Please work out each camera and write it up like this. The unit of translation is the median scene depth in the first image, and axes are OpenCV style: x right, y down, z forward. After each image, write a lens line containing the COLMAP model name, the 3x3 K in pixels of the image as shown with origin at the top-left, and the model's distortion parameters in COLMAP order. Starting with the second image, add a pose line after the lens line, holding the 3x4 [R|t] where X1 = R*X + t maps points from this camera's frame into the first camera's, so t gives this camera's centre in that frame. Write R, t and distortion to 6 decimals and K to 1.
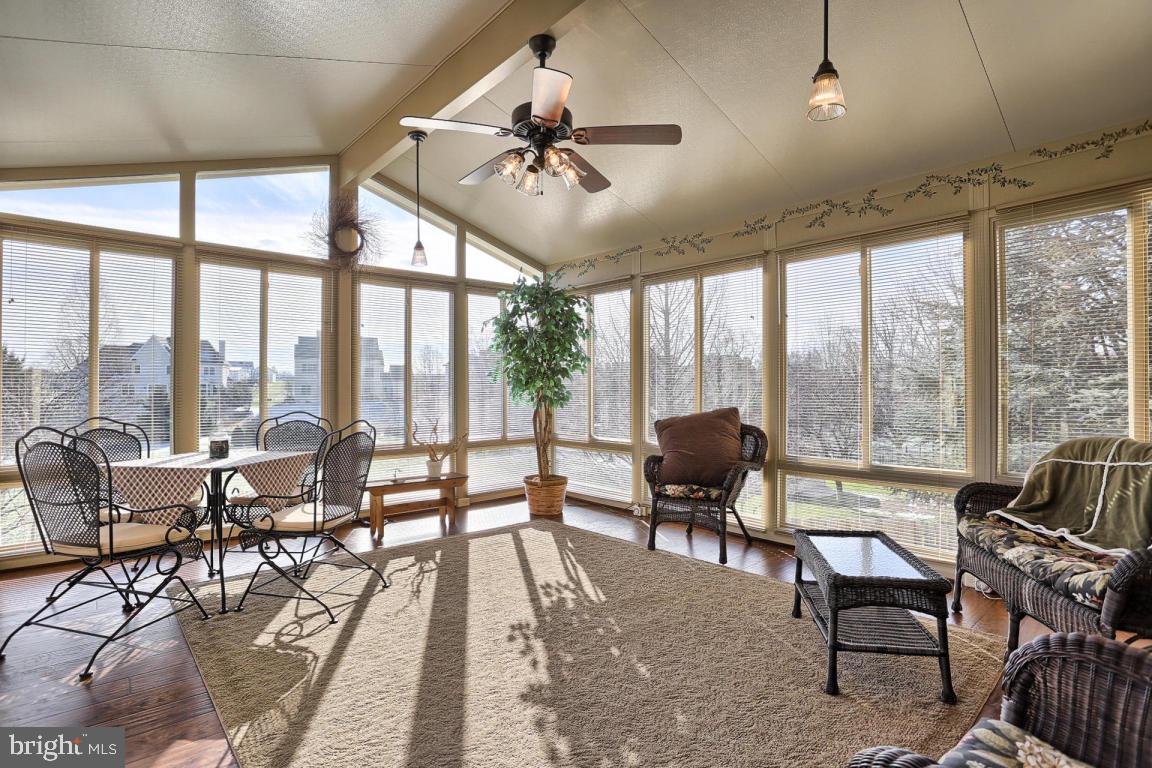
lens RADIAL K [[552.1, 0, 575.4], [0, 552.1, 384.9], [0, 0, 1]] dist [-0.041392, -0.000618]
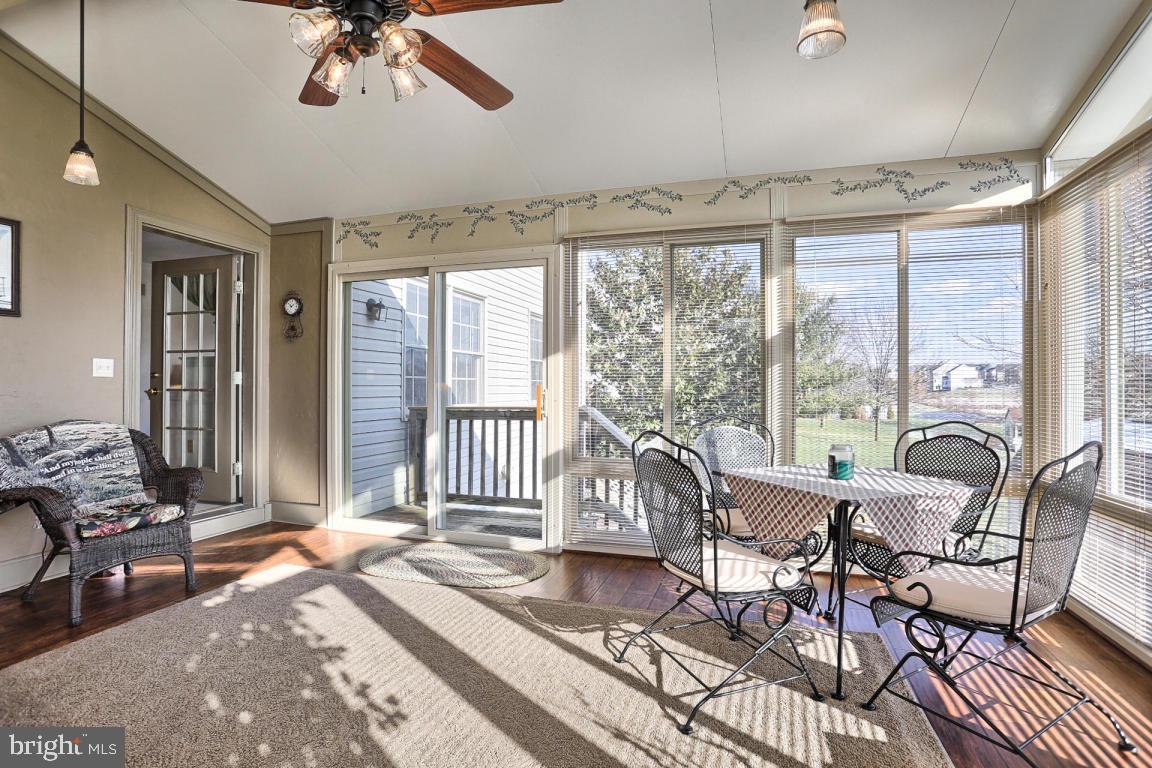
lens RADIAL K [[562.0, 0, 577.3], [0, 562.0, 388.7], [0, 0, 1]] dist [-0.057259, 0.017641]
pose [[-0.862401, -0.007130, -0.506176, 0.058000], [-0.000854, 0.999920, -0.012629, 0.026650], [0.506226, -0.010459, -0.862338, 1.867240]]
